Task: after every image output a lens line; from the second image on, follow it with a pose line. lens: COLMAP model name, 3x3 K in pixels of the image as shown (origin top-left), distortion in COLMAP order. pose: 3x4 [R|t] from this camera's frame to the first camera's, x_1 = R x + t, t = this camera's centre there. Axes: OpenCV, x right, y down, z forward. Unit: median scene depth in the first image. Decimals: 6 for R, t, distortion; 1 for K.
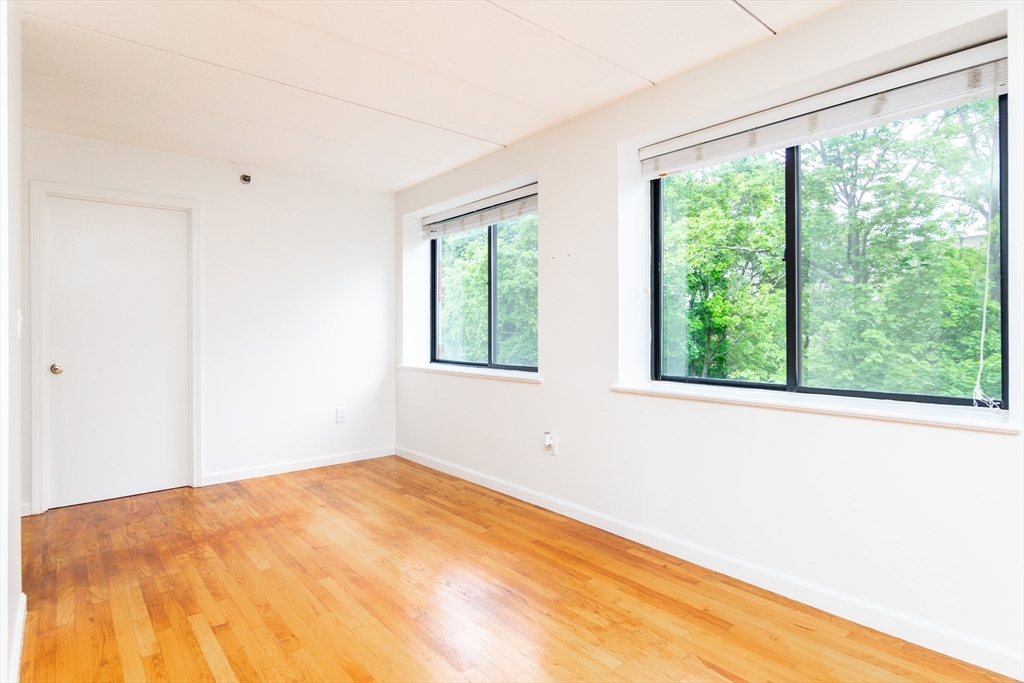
lens RADIAL K [[537.7, 0, 515.5], [0, 537.7, 333.1], [0, 0, 1]] dist [-0.011402, 0.001694]
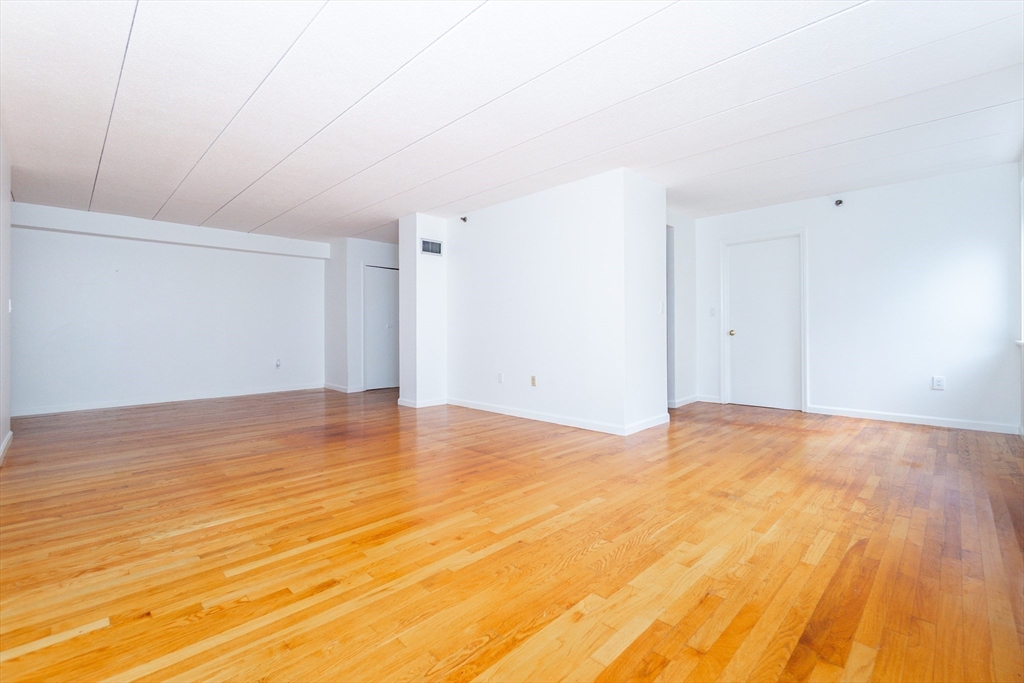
lens RADIAL K [[447.6, 0, 491.0], [0, 447.6, 329.3], [0, 0, 1]] dist [-0.022041, 0.007834]
pose [[0.061944, 0.001701, -0.998078, 0.739560], [0.000807, 0.999998, 0.001754, 0.053086], [0.998079, -0.000914, 0.061942, 0.015286]]
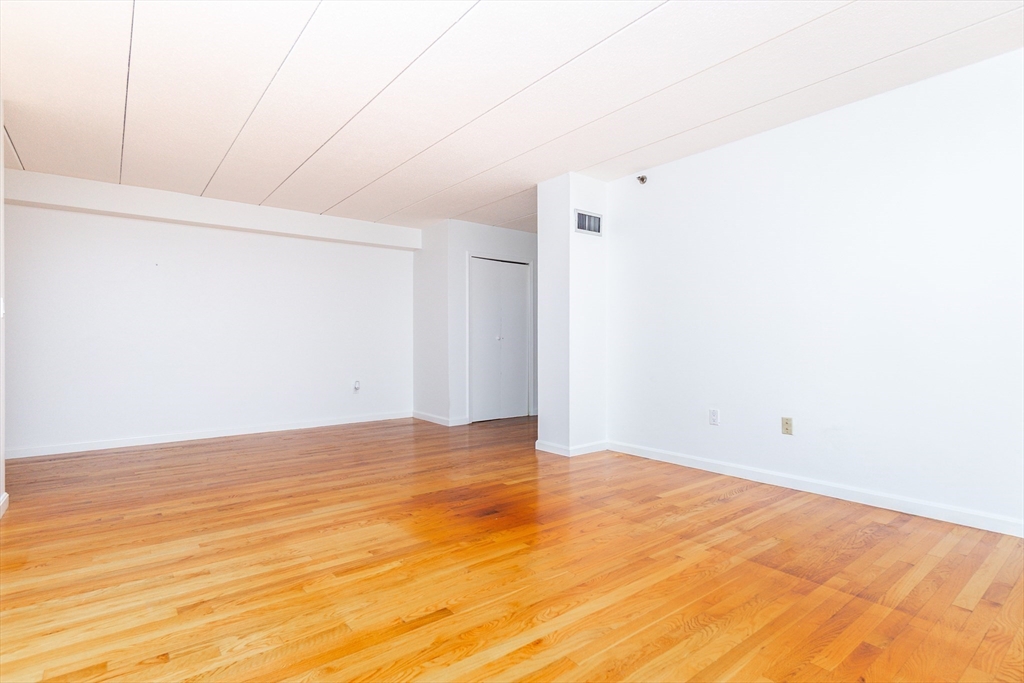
lens RADIAL K [[496.7, 0, 502.5], [0, 496.7, 333.6], [0, 0, 1]] dist [0.003787, -0.000074]
pose [[-0.039004, -0.014741, -0.999130, 0.333243], [-0.001487, 0.999891, -0.014694, 0.054707], [0.999238, 0.000913, -0.039021, -0.279426]]
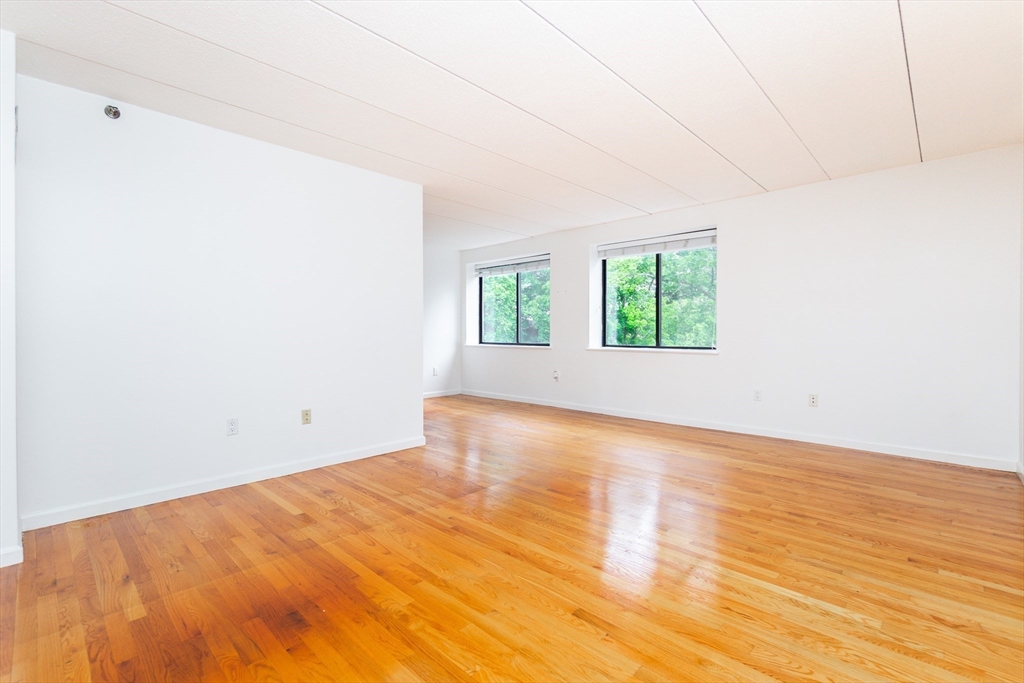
lens RADIAL K [[464.1, 0, 512.0], [0, 464.1, 341.5], [0, 0, 1]] dist [-0.003016, -0.000367]
pose [[0.994177, 0.000733, 0.107759, -0.313725], [-0.002490, 0.999866, 0.016164, 0.030216], [-0.107733, -0.016338, 0.994046, -0.851648]]
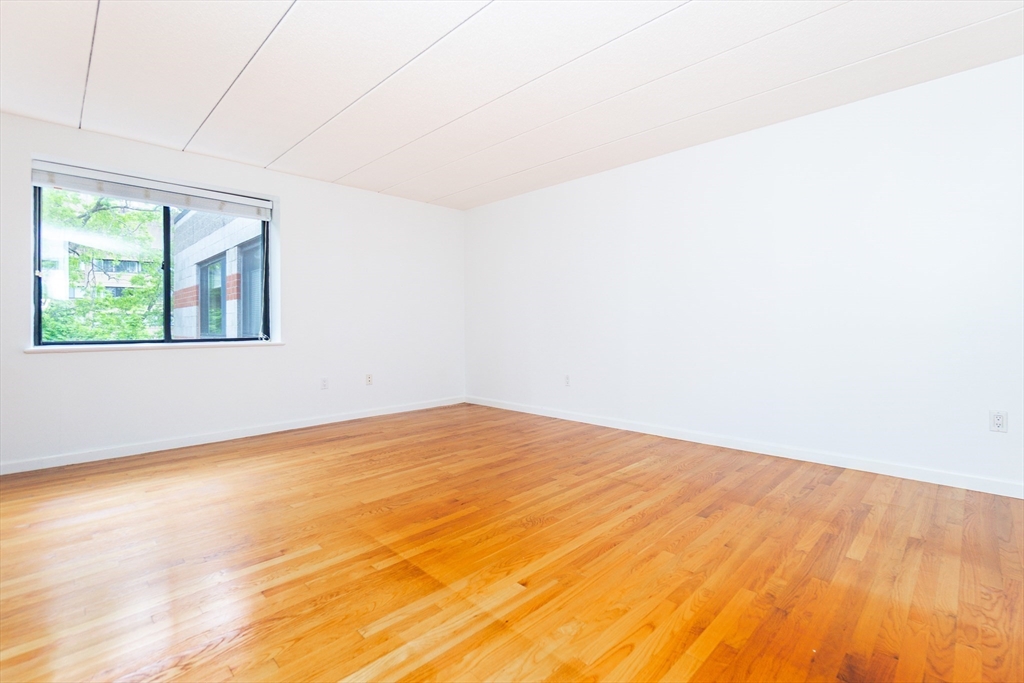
lens RADIAL K [[459.1, 0, 525.1], [0, 459.1, 324.4], [0, 0, 1]] dist [-0.001250, 0.000137]
pose [[-0.099508, 0.005258, 0.995023, -0.847486], [0.009689, 0.999944, -0.004315, 0.048744], [-0.994990, 0.009212, -0.099553, -0.026538]]
